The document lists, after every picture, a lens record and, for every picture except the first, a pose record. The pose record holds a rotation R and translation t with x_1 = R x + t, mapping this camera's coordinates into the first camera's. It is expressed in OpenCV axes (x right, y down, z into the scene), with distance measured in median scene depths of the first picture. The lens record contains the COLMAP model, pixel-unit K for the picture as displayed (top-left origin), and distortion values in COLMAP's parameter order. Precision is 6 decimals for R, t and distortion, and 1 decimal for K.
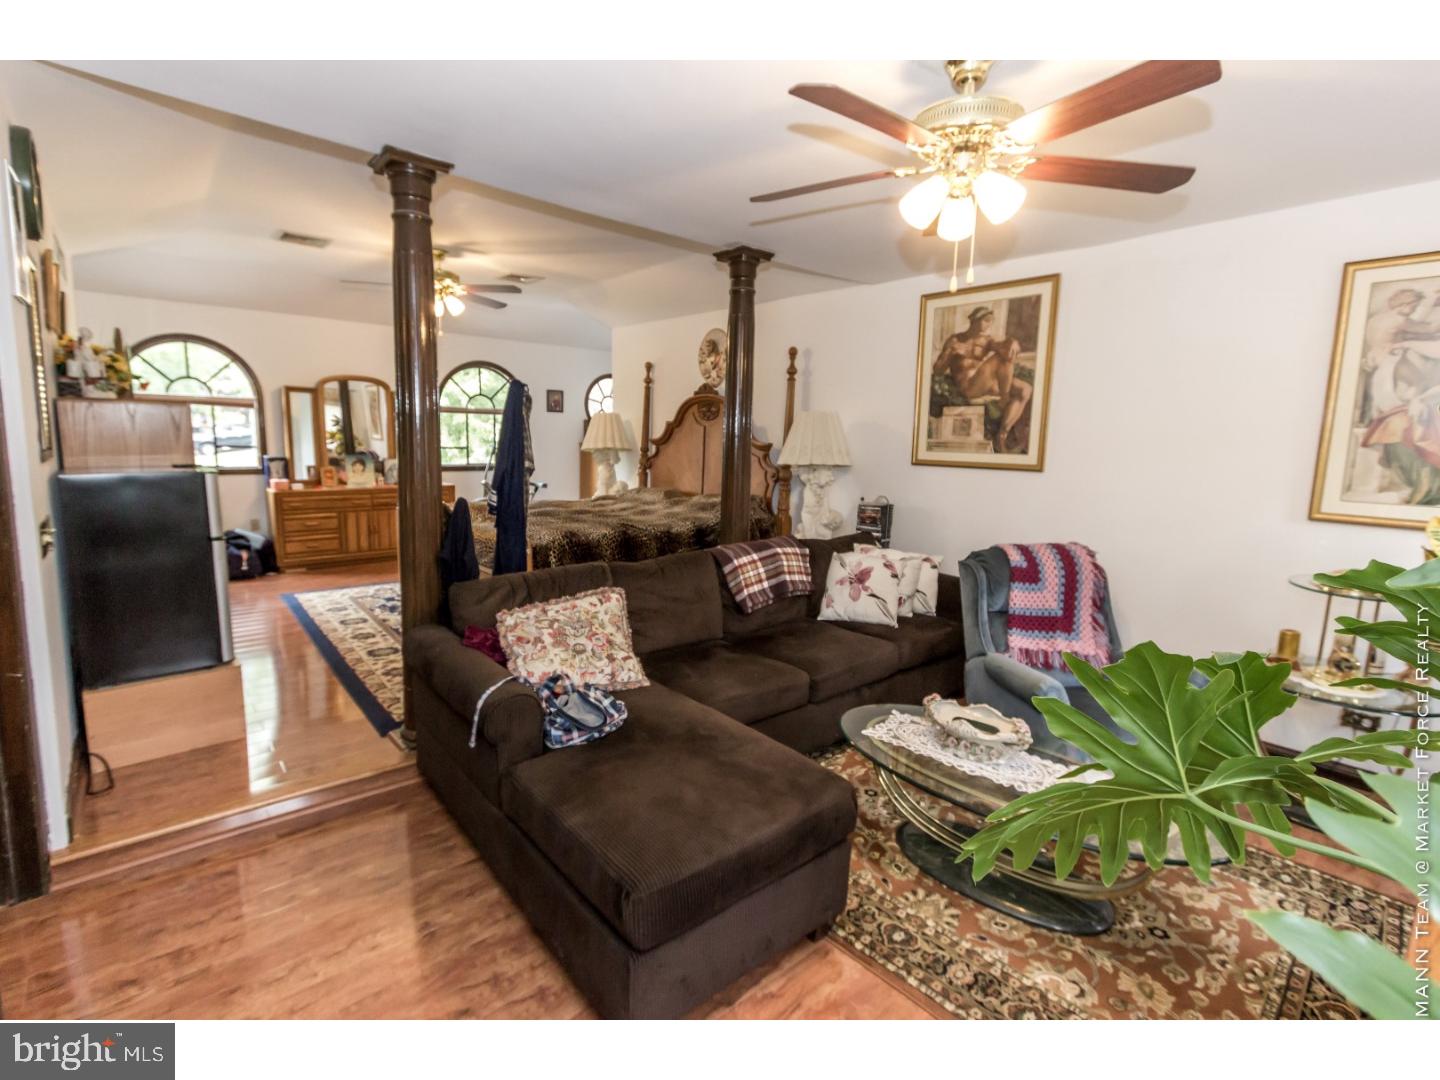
lens RADIAL K [[655.0, 0, 724.8], [0, 655.0, 532.5], [0, 0, 1]] dist [-0.001249, -0.001305]
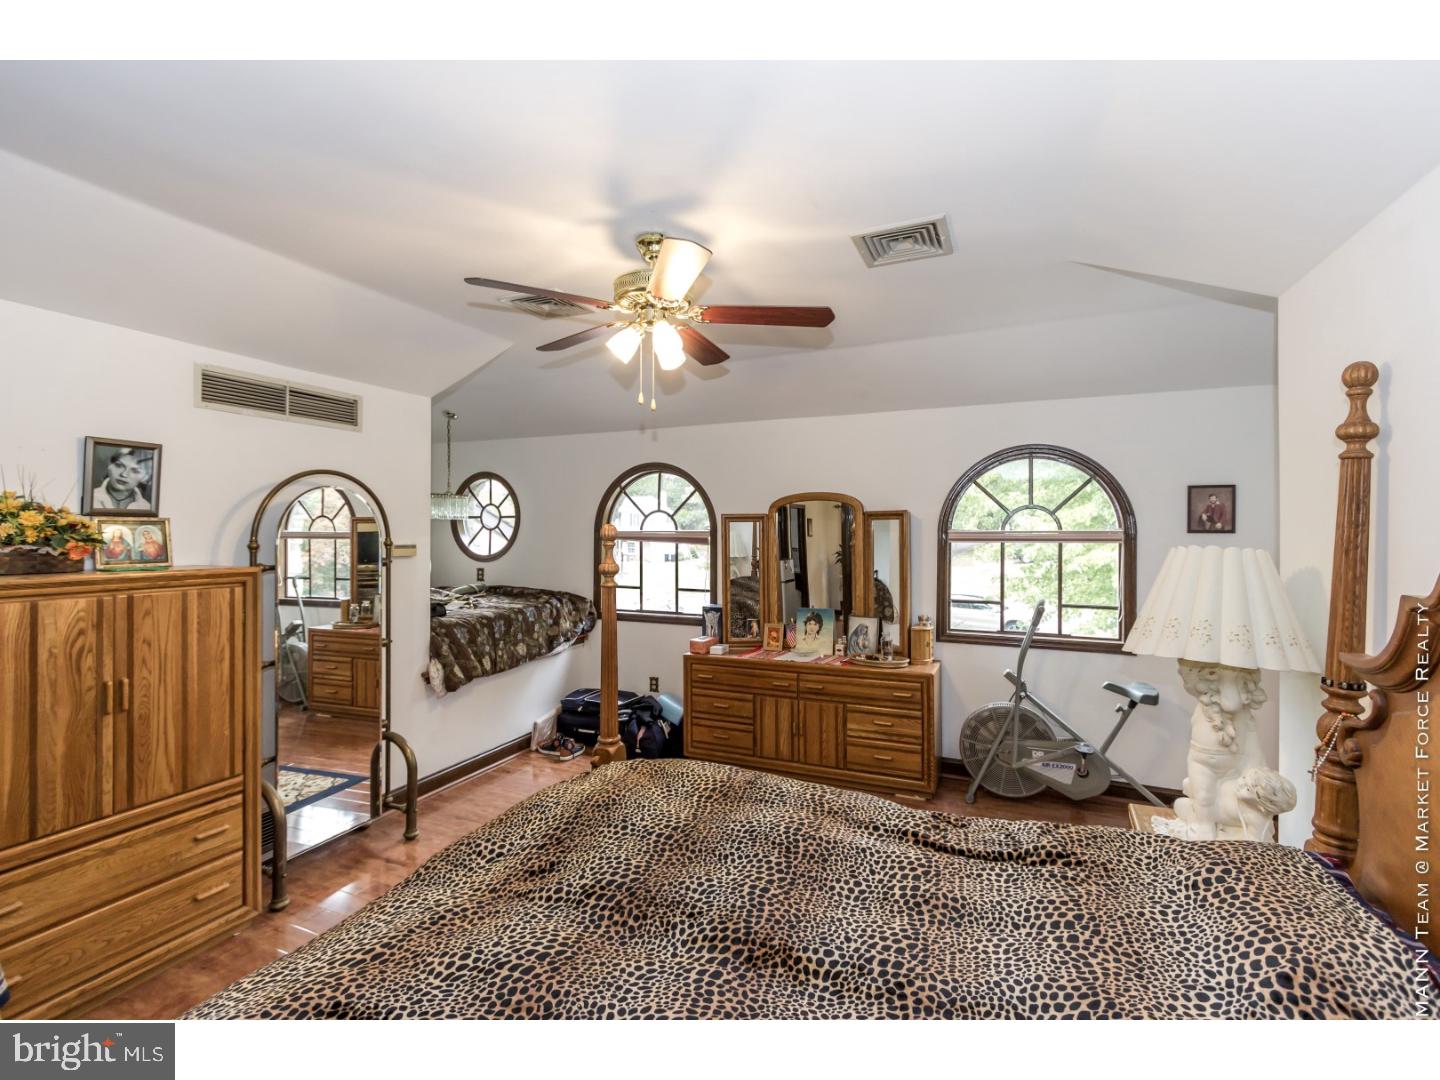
lens RADIAL K [[655.0, 0, 724.8], [0, 655.0, 532.5], [0, 0, 1]] dist [-0.001249, -0.001305]
pose [[0.412771, -0.020672, -0.910600, 0.018144], [-0.123242, 0.989281, -0.078323, -0.138940], [0.902459, 0.144554, 0.405799, 0.668701]]
